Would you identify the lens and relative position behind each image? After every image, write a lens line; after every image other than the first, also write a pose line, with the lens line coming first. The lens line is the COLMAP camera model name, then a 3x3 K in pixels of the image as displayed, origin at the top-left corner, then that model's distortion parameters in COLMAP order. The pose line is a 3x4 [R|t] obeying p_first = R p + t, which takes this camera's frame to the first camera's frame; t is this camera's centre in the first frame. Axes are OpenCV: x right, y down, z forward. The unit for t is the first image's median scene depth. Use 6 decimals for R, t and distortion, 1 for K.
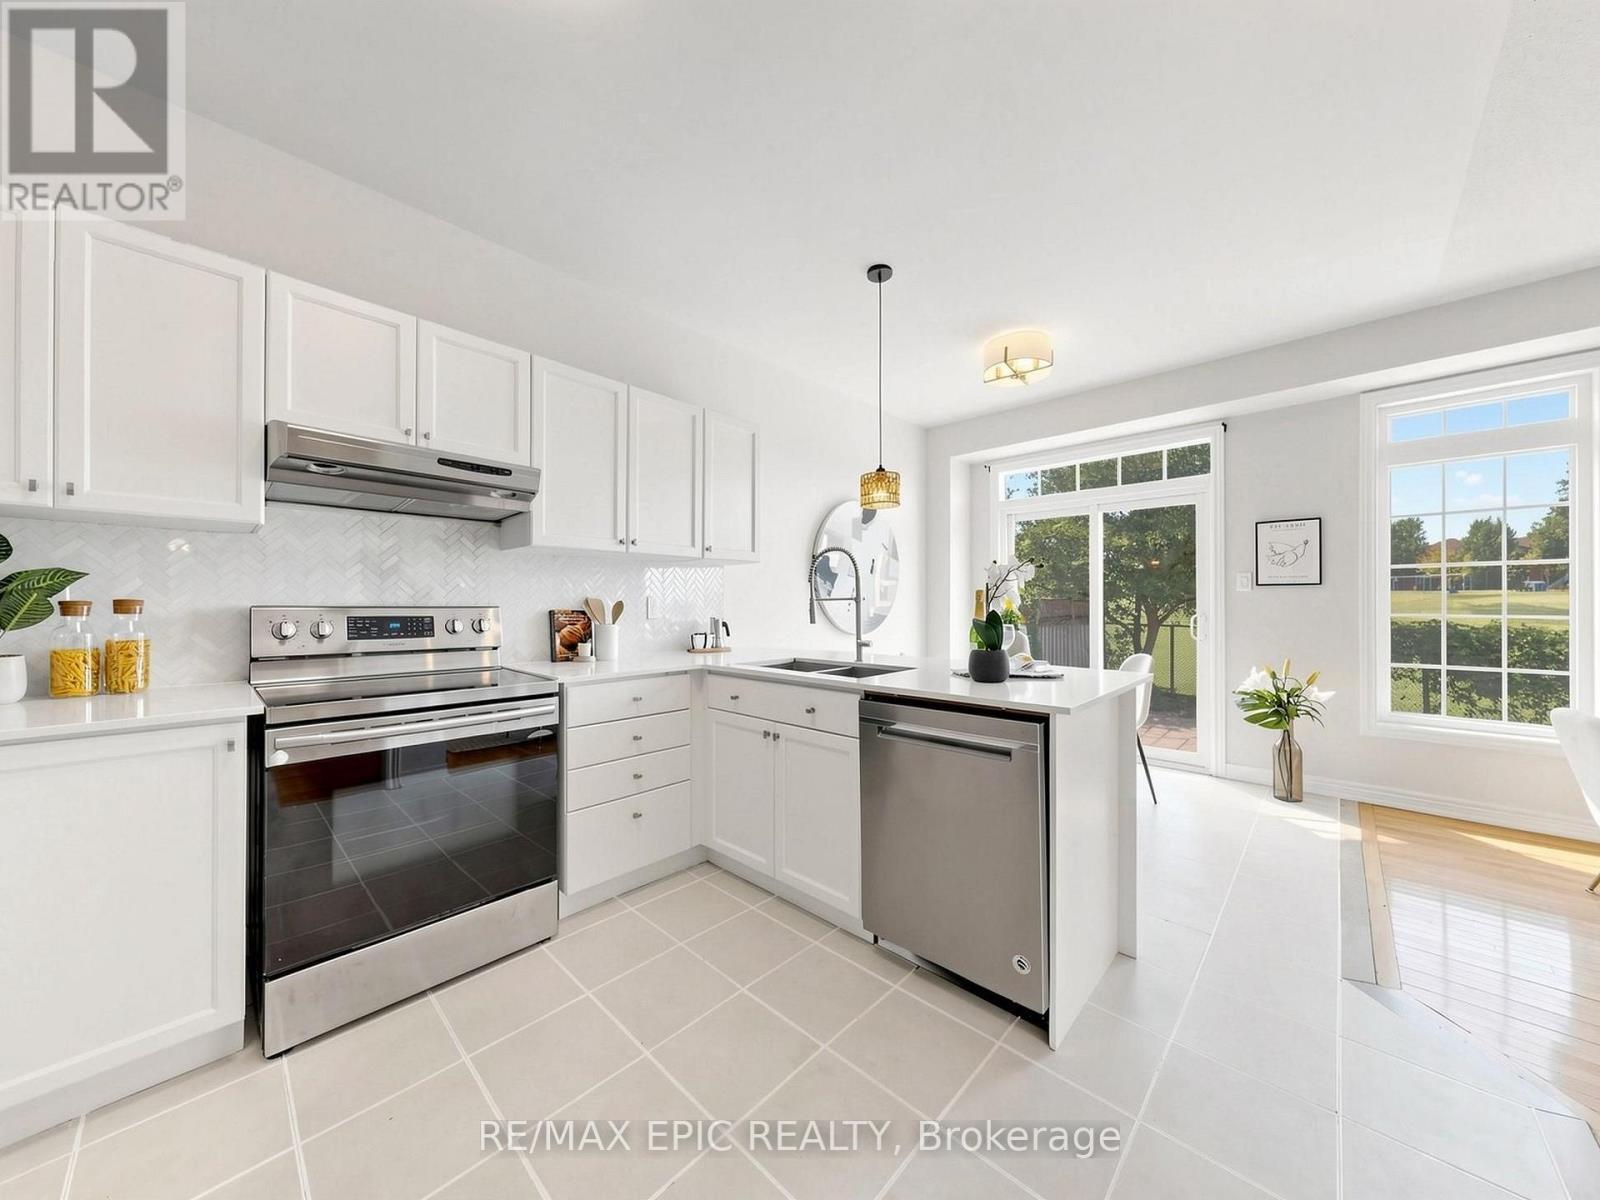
lens RADIAL K [[568.8, 0, 807.2], [0, 568.8, 599.8], [0, 0, 1]] dist [0.000658, 0.000078]
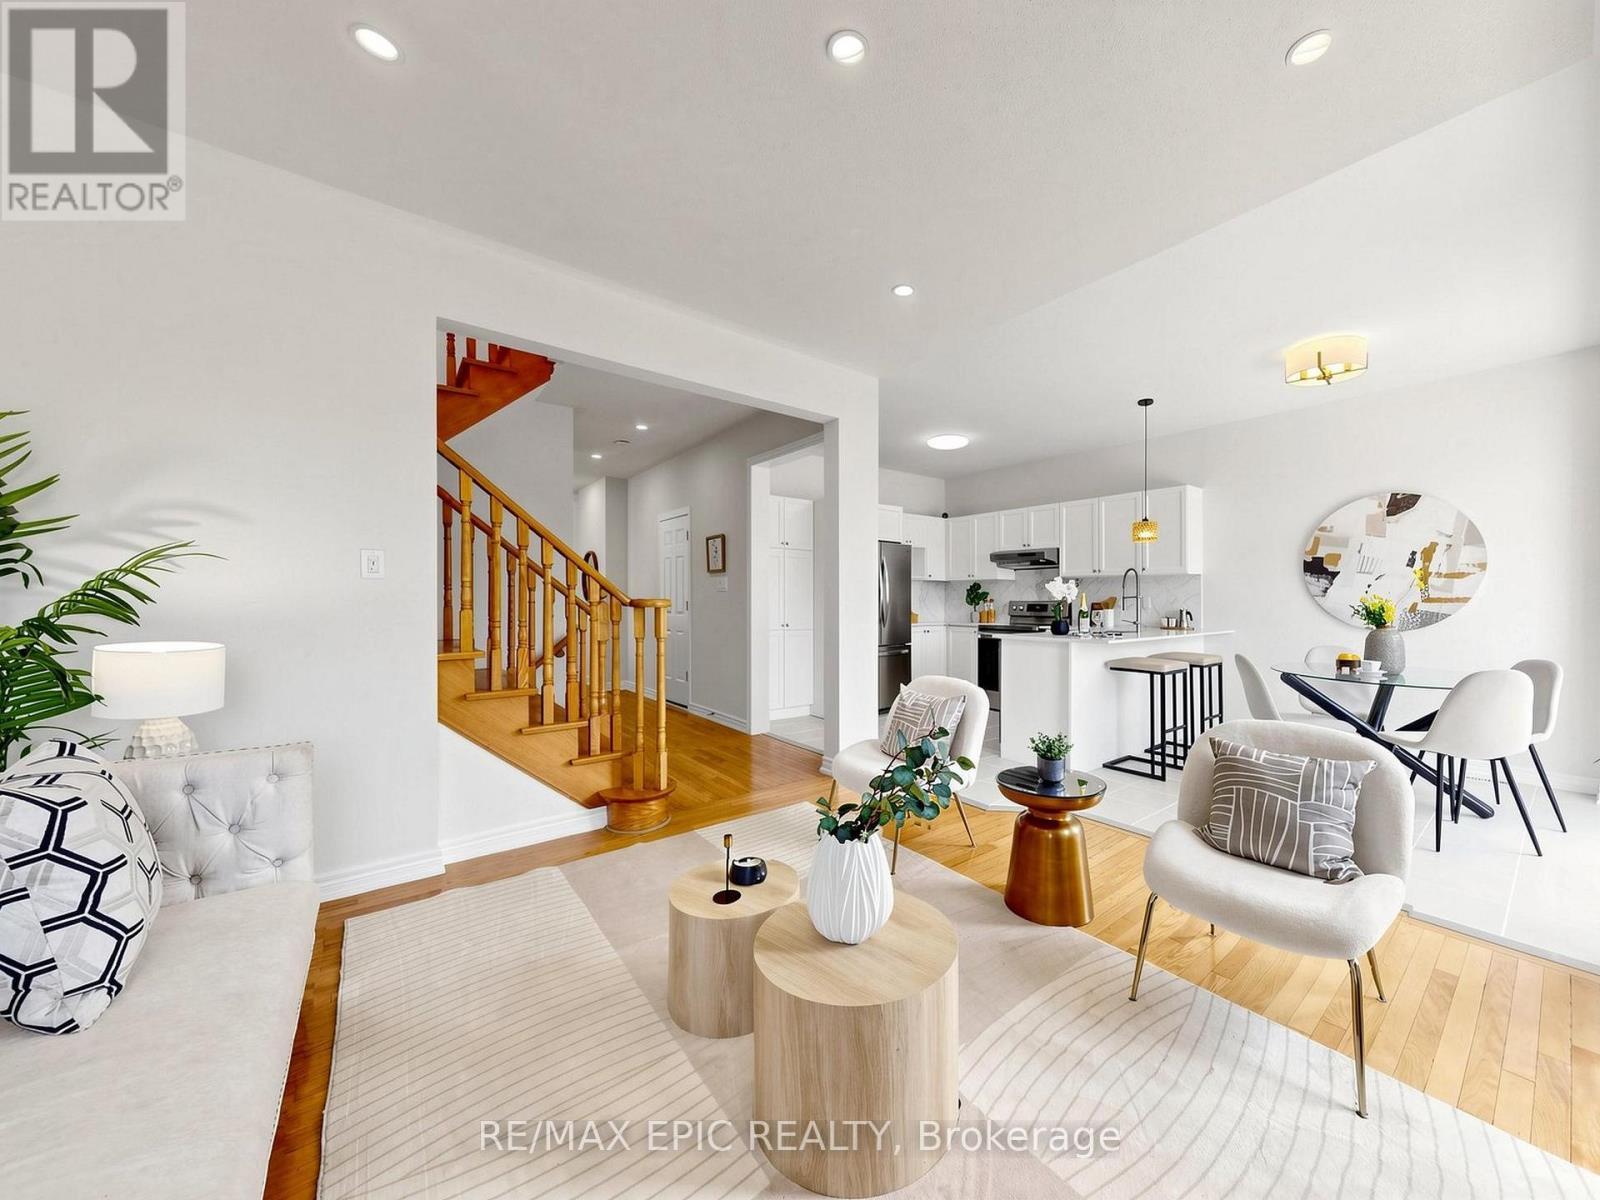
lens RADIAL K [[588.0, 0, 860.4], [0, 588.0, 601.2], [0, 0, 1]] dist [-0.001654, -0.000144]
pose [[-0.136596, -0.001152, -0.990626, 2.296953], [0.004134, 0.999990, -0.001733, 0.014278], [0.990618, -0.004332, -0.136590, 0.471752]]
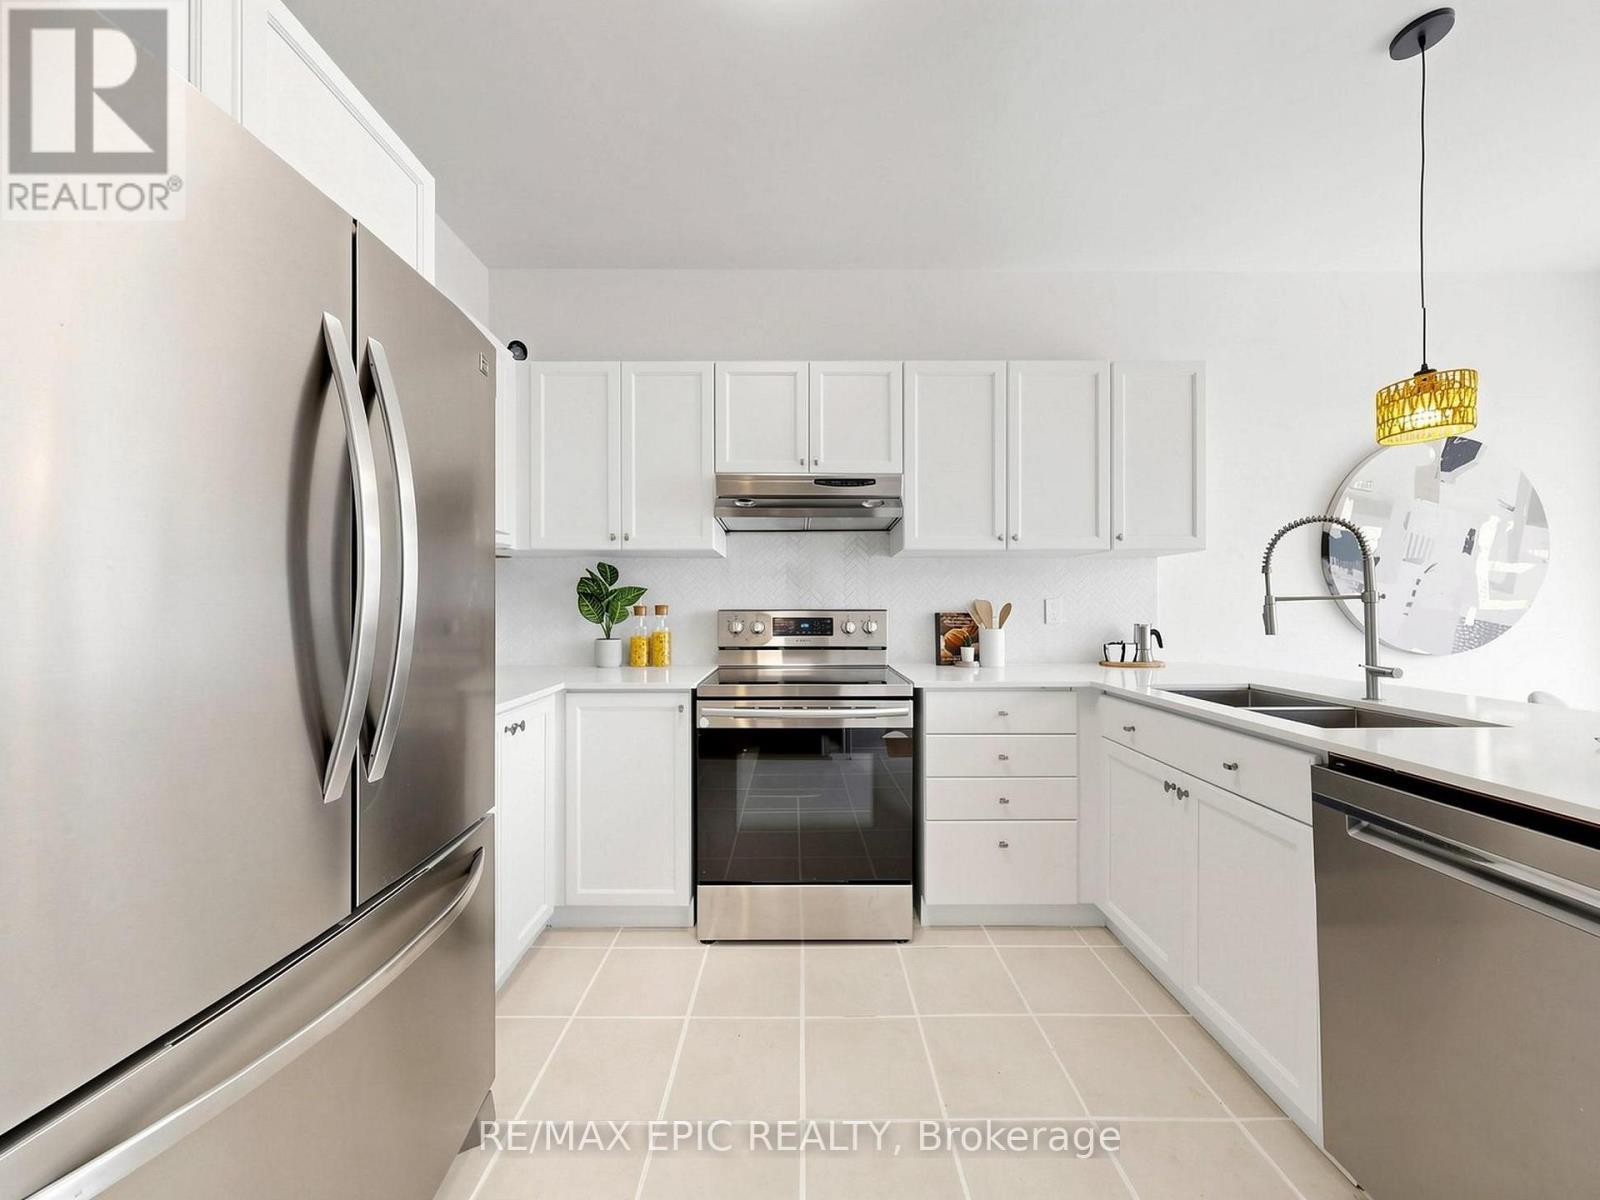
lens RADIAL K [[574.7, 0, 793.2], [0, 574.7, 608.7], [0, 0, 1]] dist [-0.005131, -0.000162]
pose [[0.679293, -0.000448, -0.733867, 0.135824], [0.009406, 0.999923, 0.008096, -0.000114], [0.733807, -0.012402, 0.679245, 0.153975]]
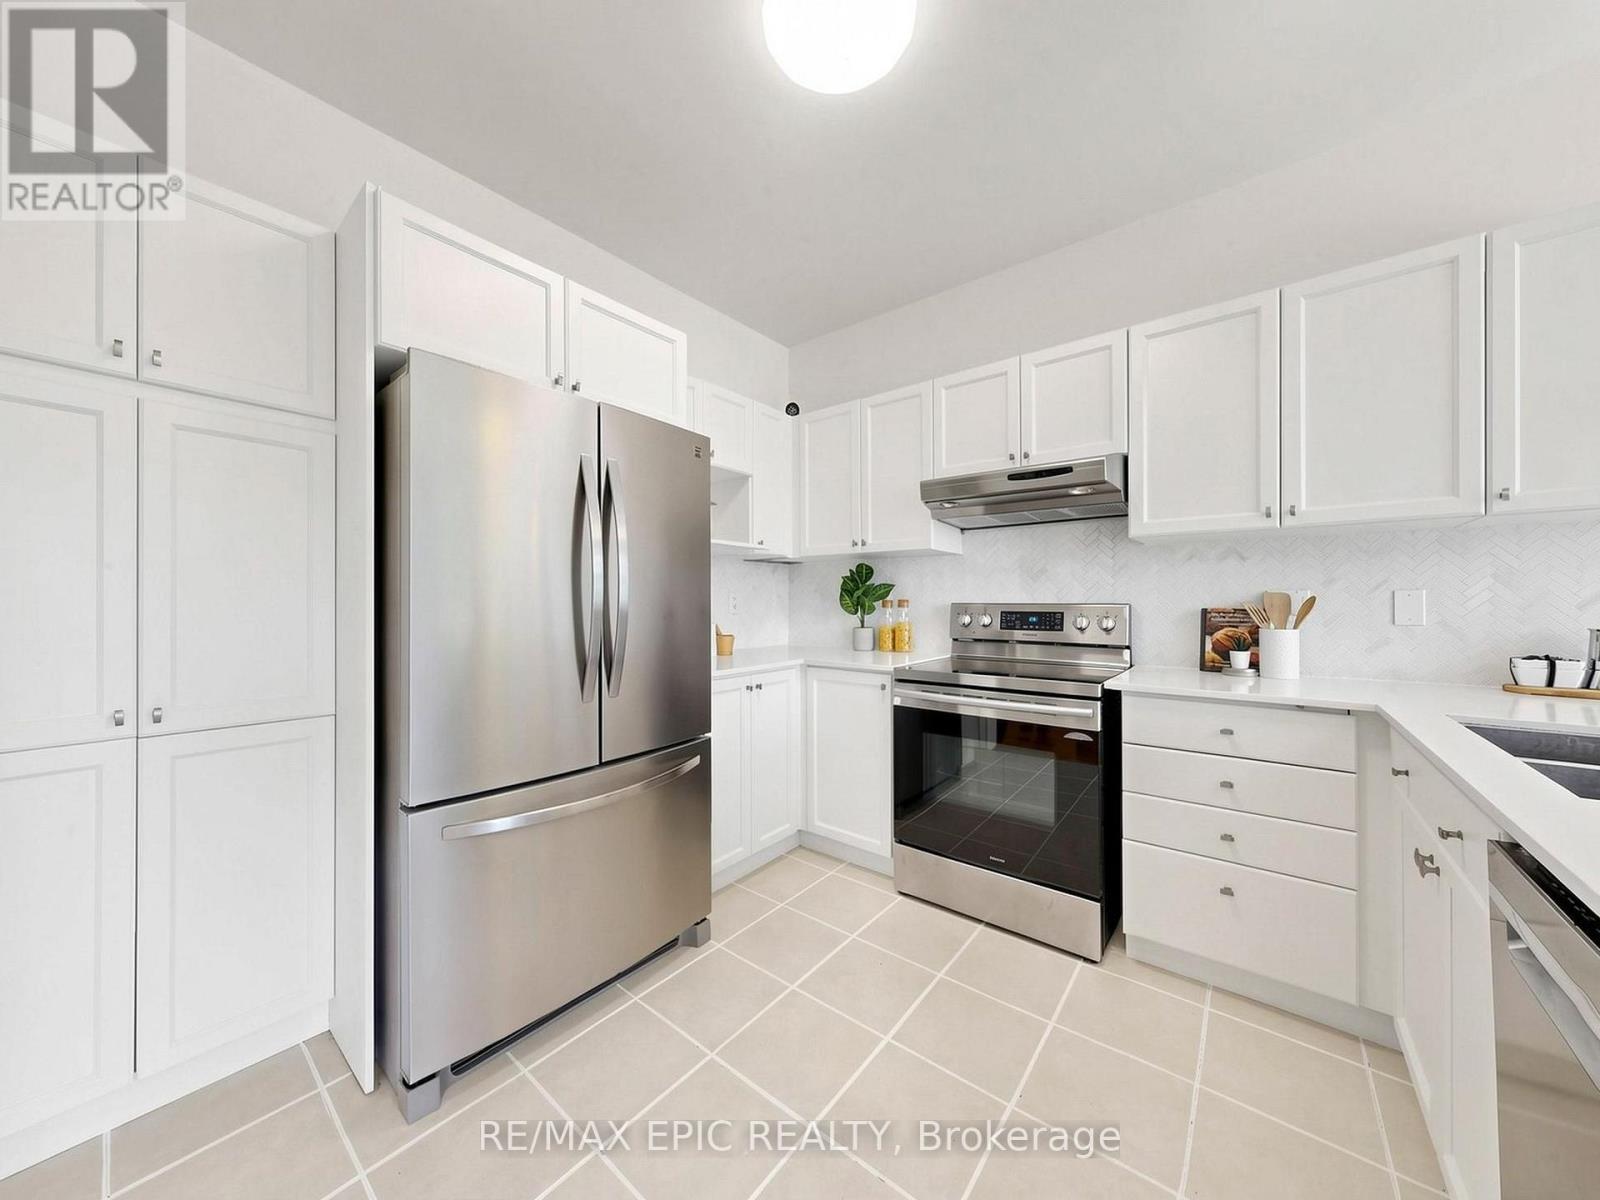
lens RADIAL K [[557.6, 0, 800.2], [0, 557.6, 598.6], [0, 0, 1]] dist [0.000023, -0.000141]
pose [[0.078153, -0.006373, -0.996921, 0.370121], [0.010045, 0.999934, -0.005604, 0.003092], [0.996891, -0.009576, 0.078212, 0.402102]]
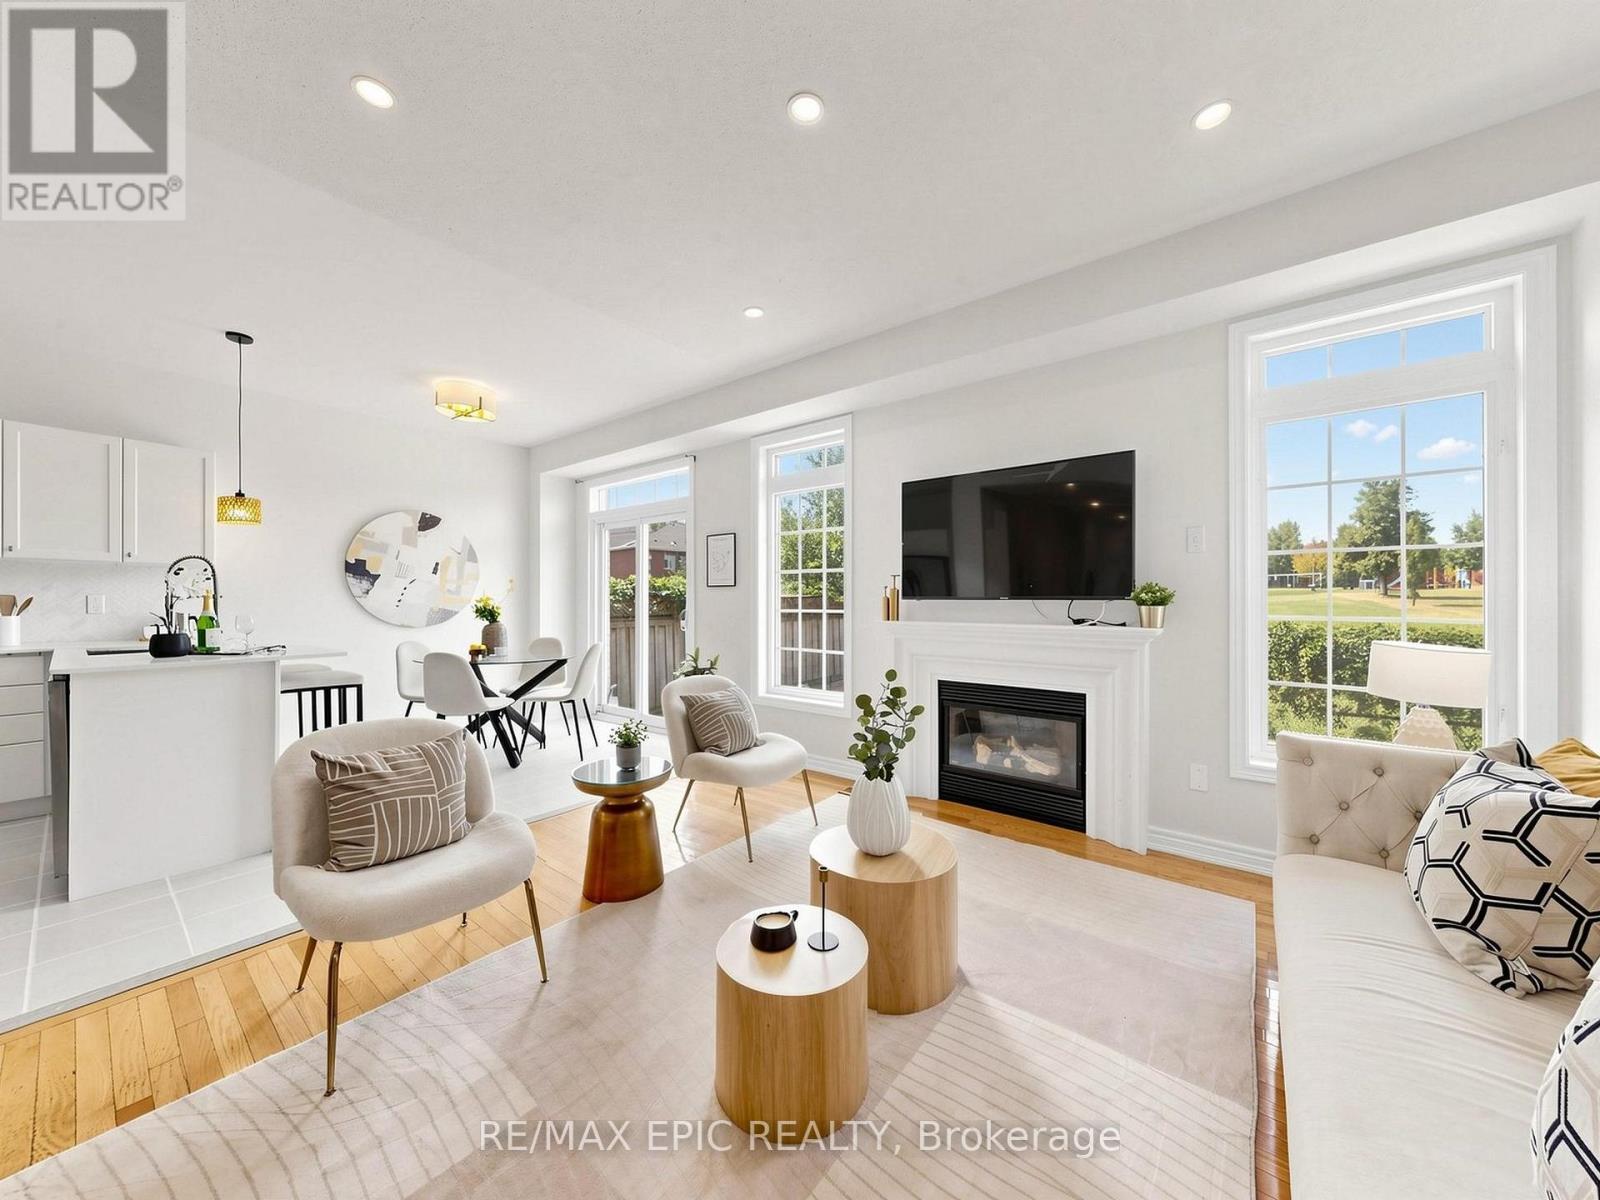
lens RADIAL K [[568.8, 0, 807.2], [0, 568.8, 599.8], [0, 0, 1]] dist [0.000658, 0.000078]
pose [[0.995933, 0.001205, 0.090084, 1.484685], [-0.001298, 0.999999, 0.000967, 0.006355], [-0.090082, -0.001080, 0.995934, -0.434365]]
